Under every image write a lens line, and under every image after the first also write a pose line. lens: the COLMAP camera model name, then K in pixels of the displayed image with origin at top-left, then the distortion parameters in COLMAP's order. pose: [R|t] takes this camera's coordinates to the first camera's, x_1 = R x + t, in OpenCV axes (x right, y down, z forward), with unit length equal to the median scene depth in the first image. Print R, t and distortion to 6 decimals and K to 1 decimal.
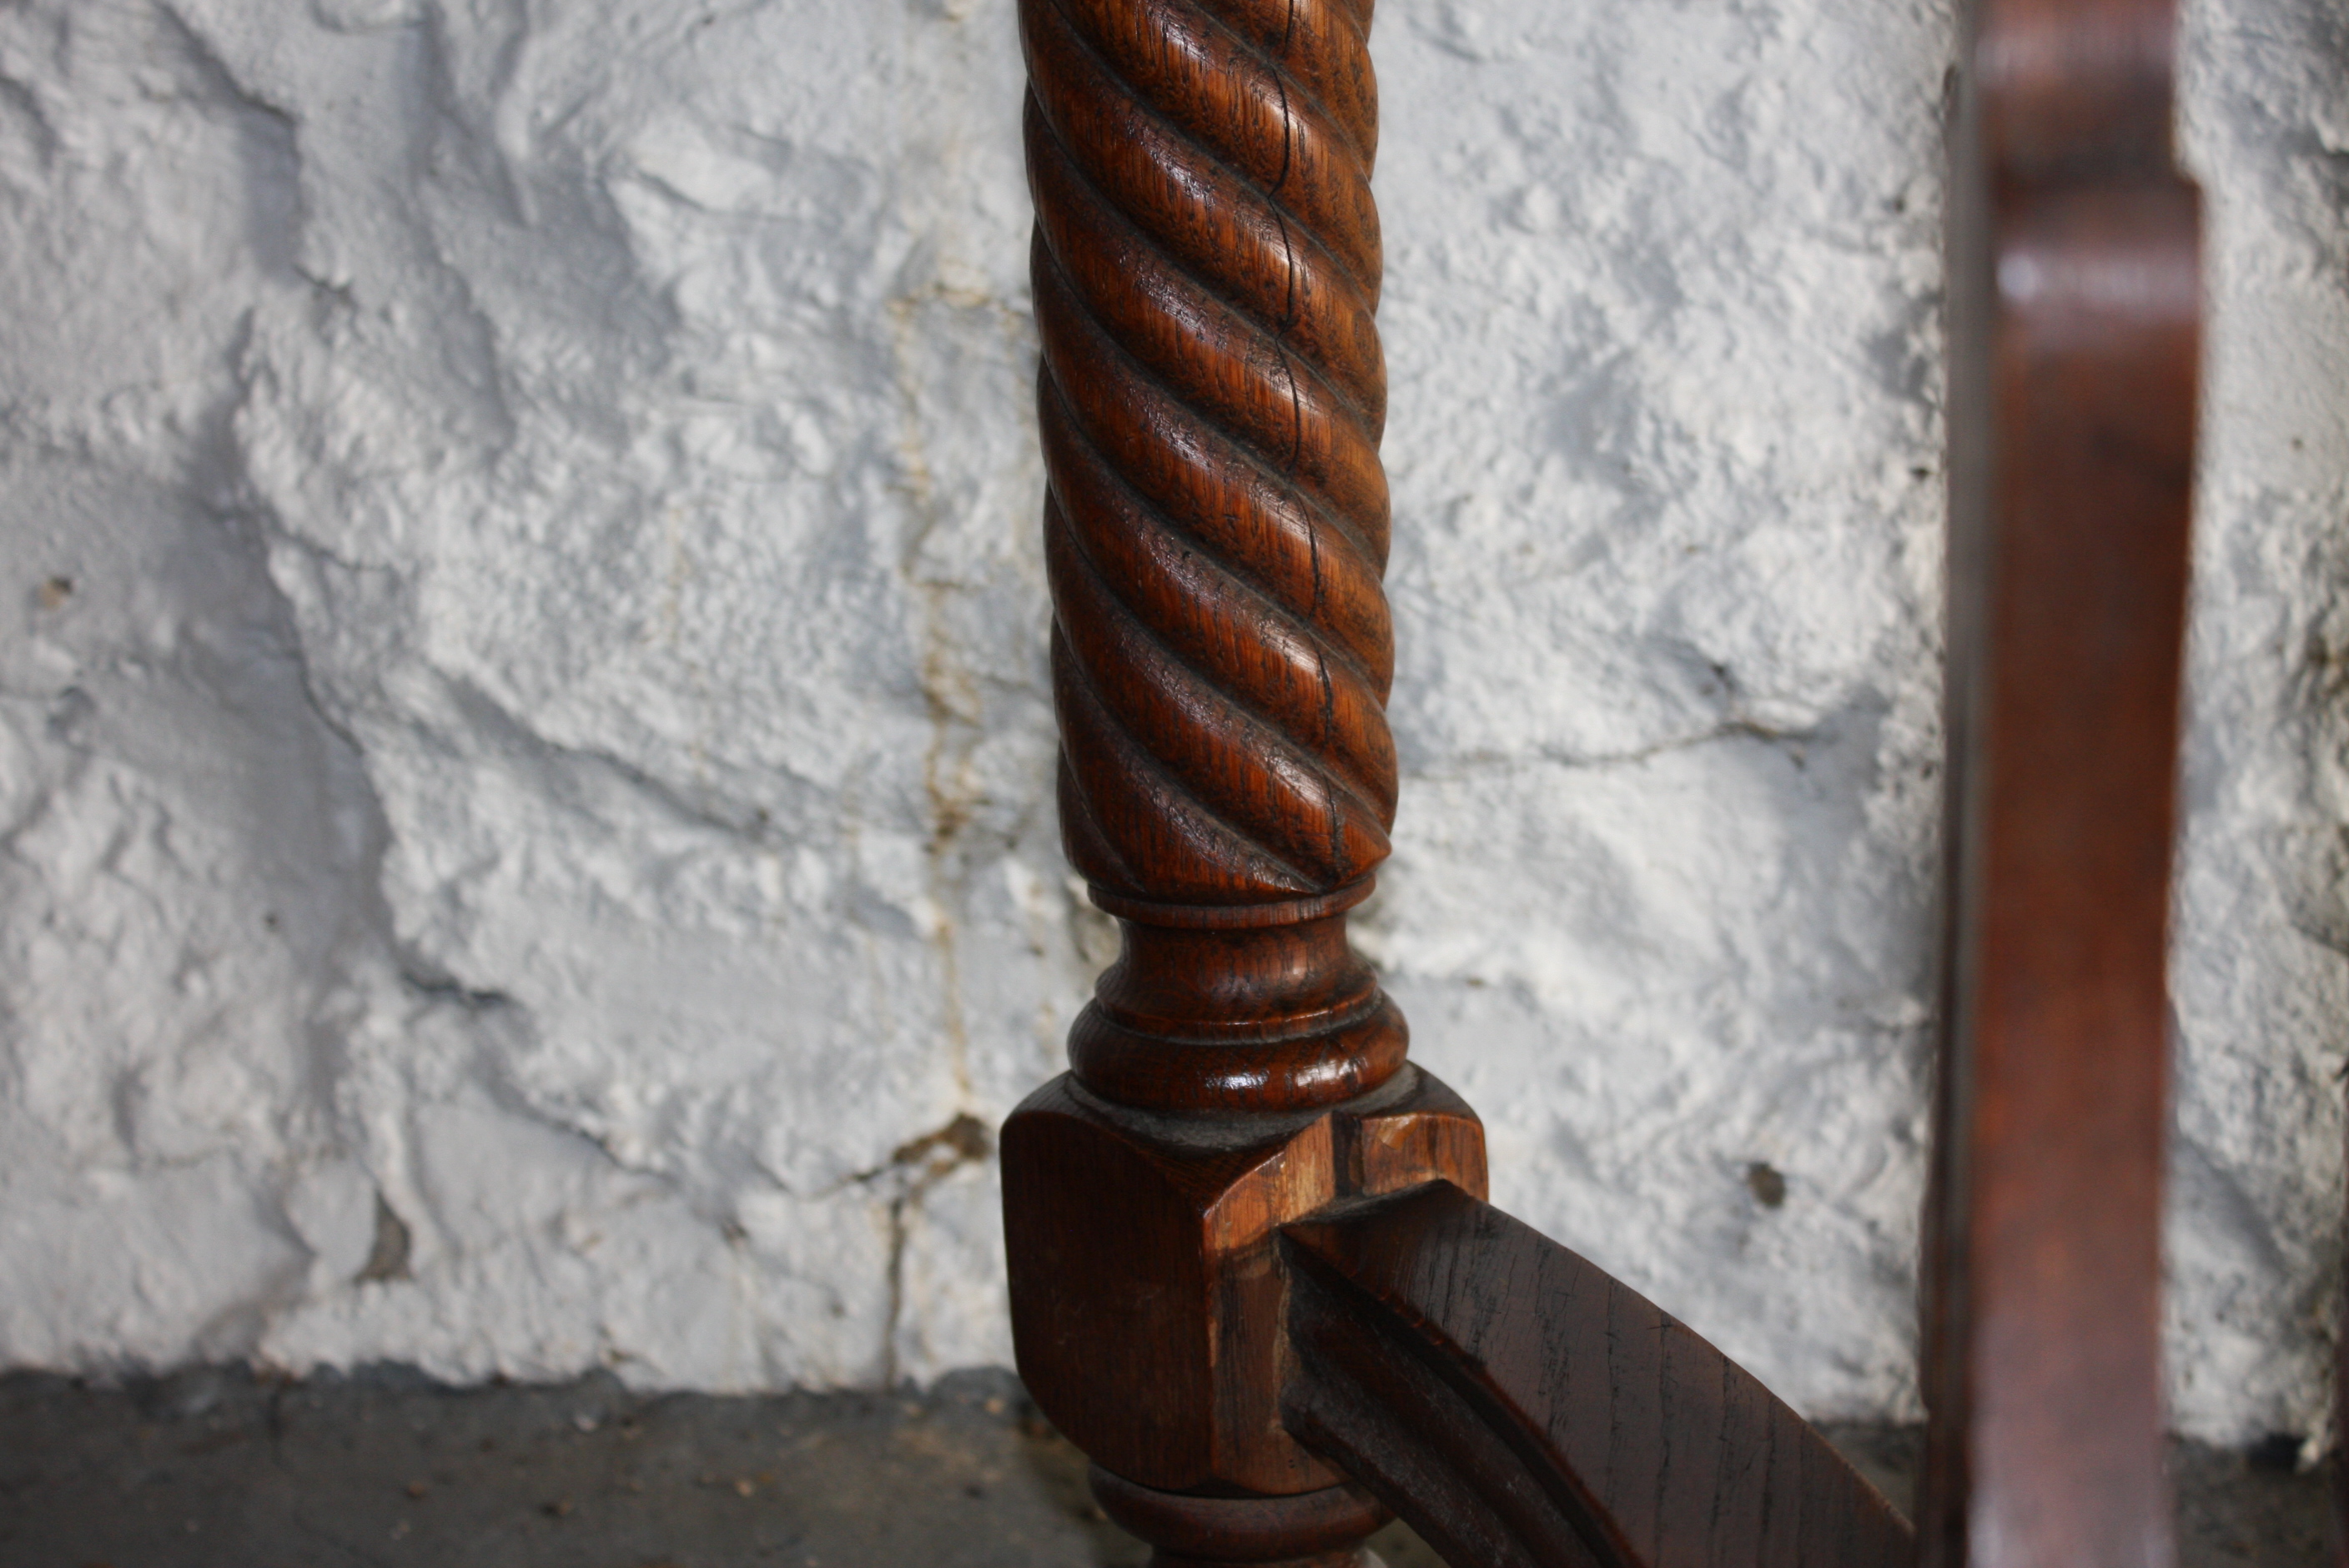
lens RADIAL K [[4145.1, 0, 1173.5], [0, 4145.1, 788.5], [0, 0, 1]] dist [0.007195, 0.000000]
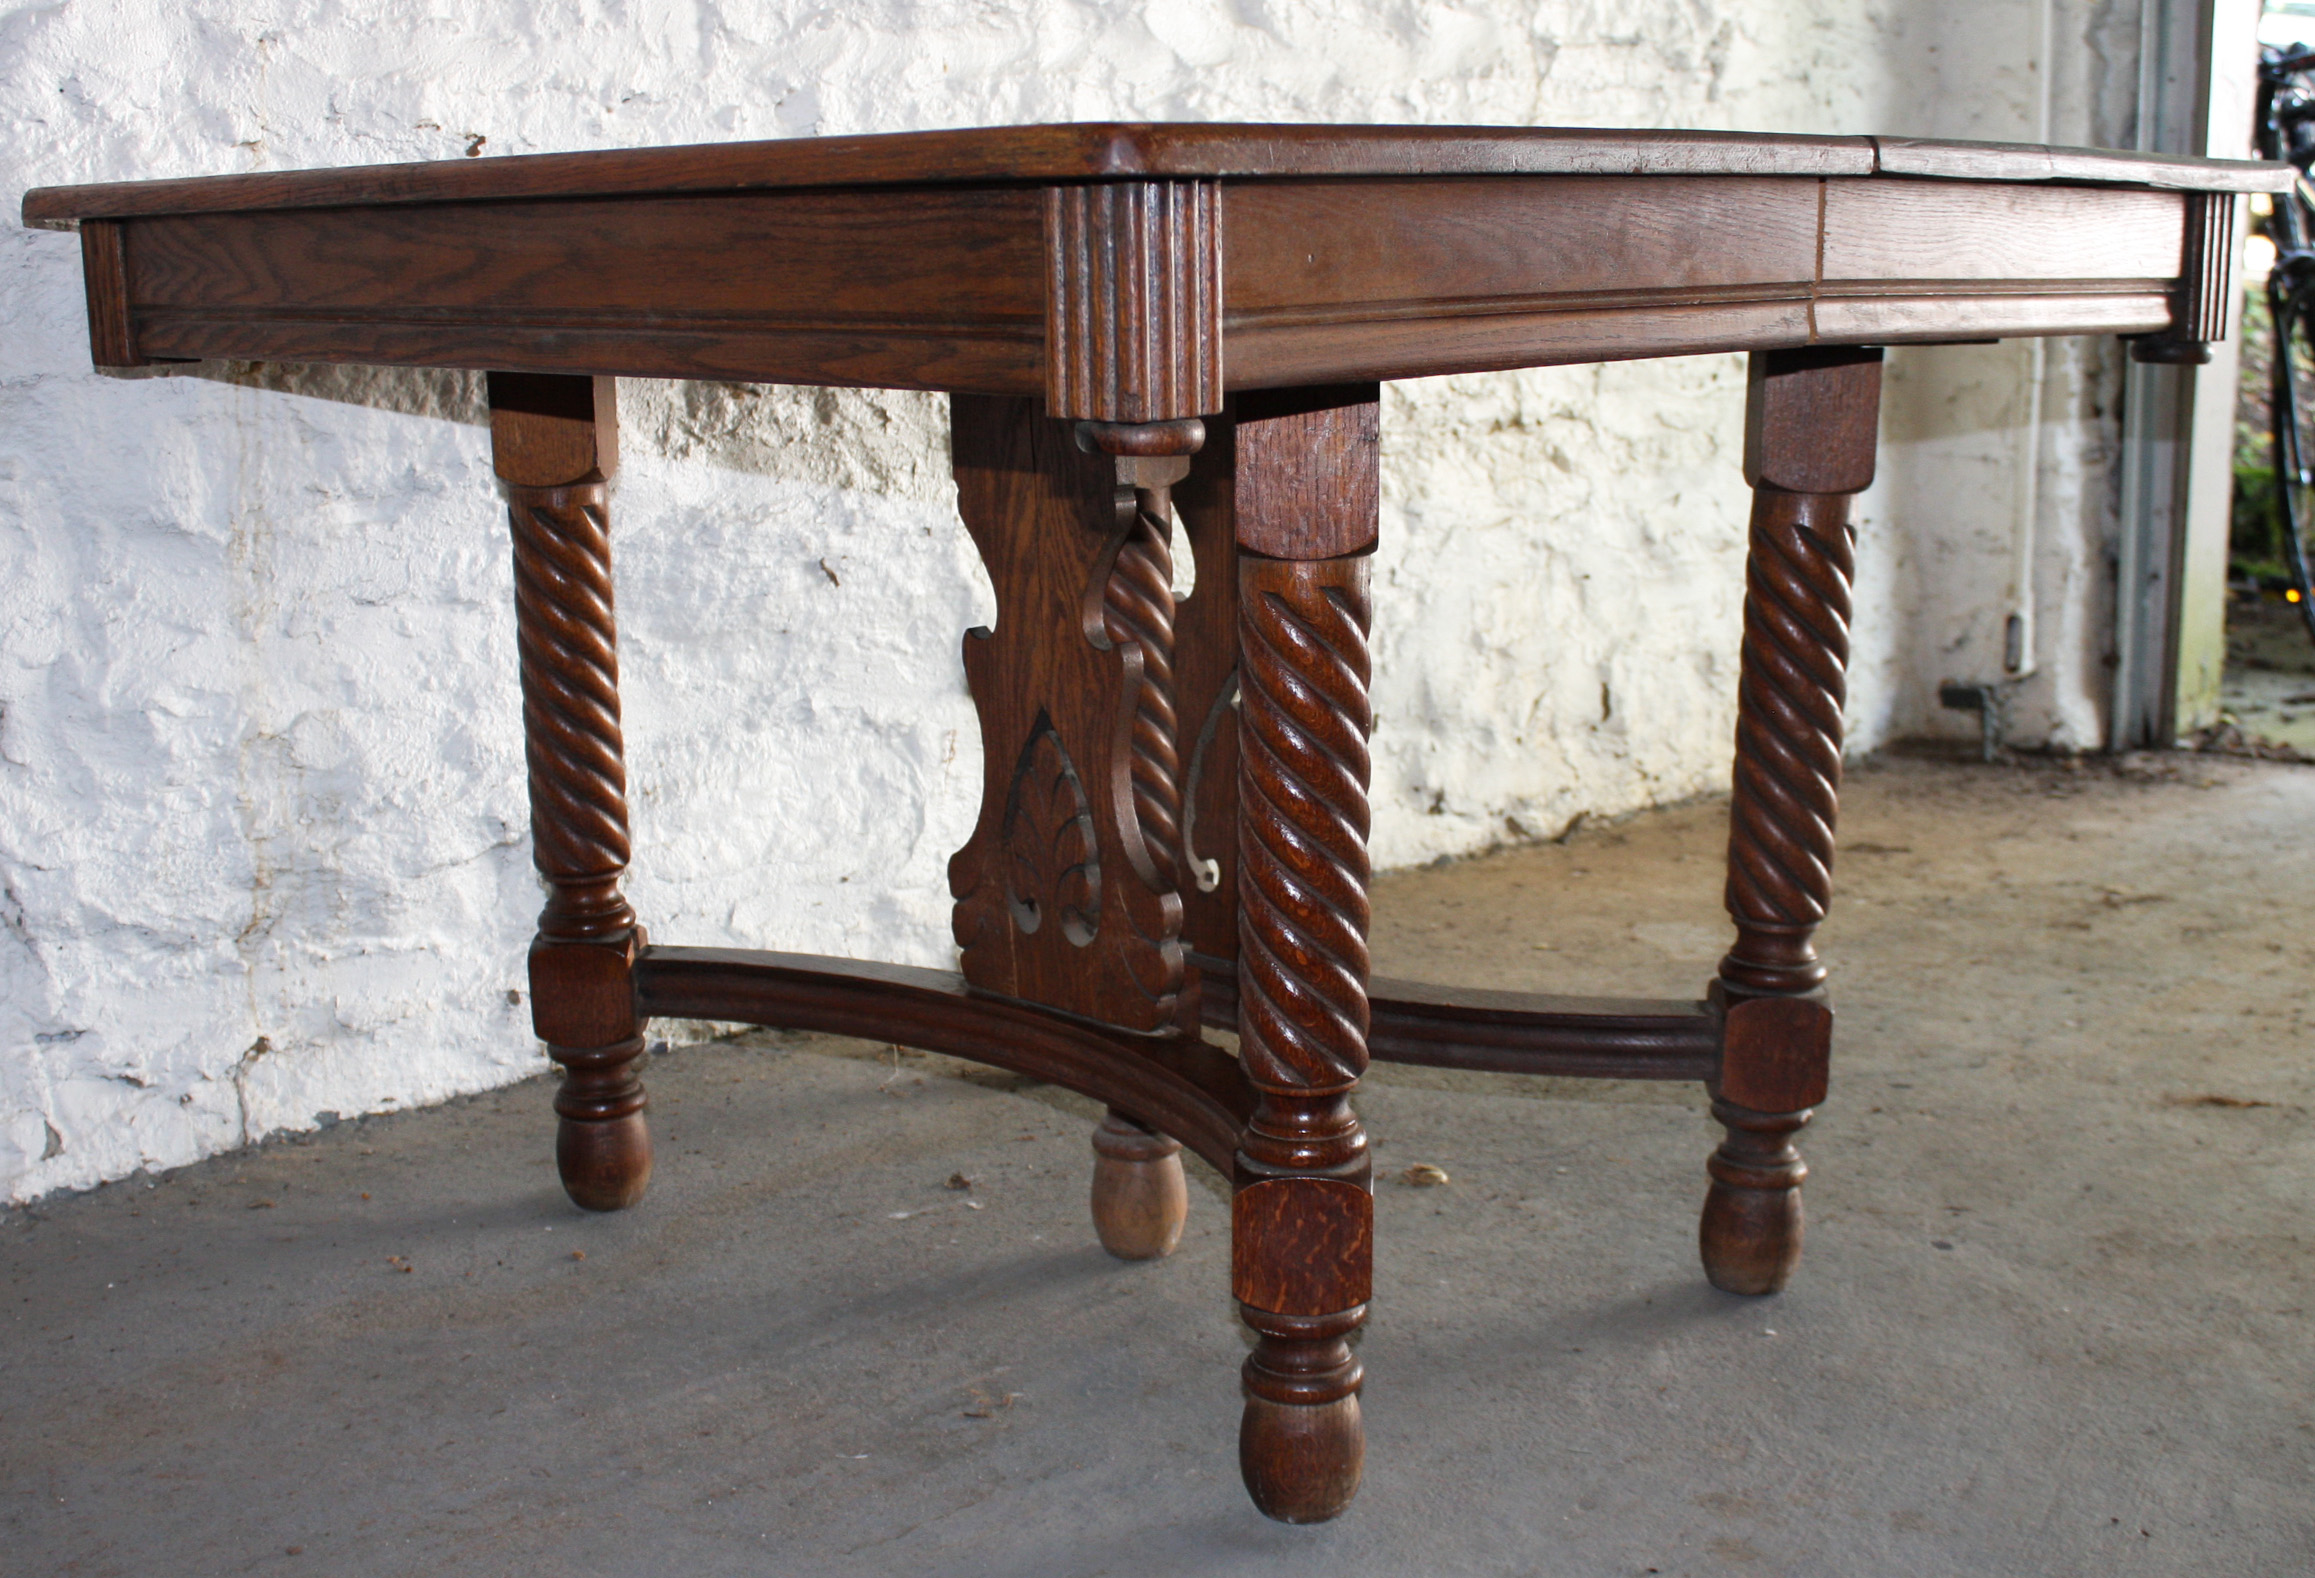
lens RADIAL K [[2945.4, 0, 1154.1], [0, 2945.4, 792.6], [0, 0, 1]] dist [-0.006836, 0.000000]
pose [[0.599709, -0.138170, 0.788199, -1.236710], [0.206212, 0.978398, 0.014613, 0.015379], [-0.773192, 0.153772, 0.615247, -0.686488]]
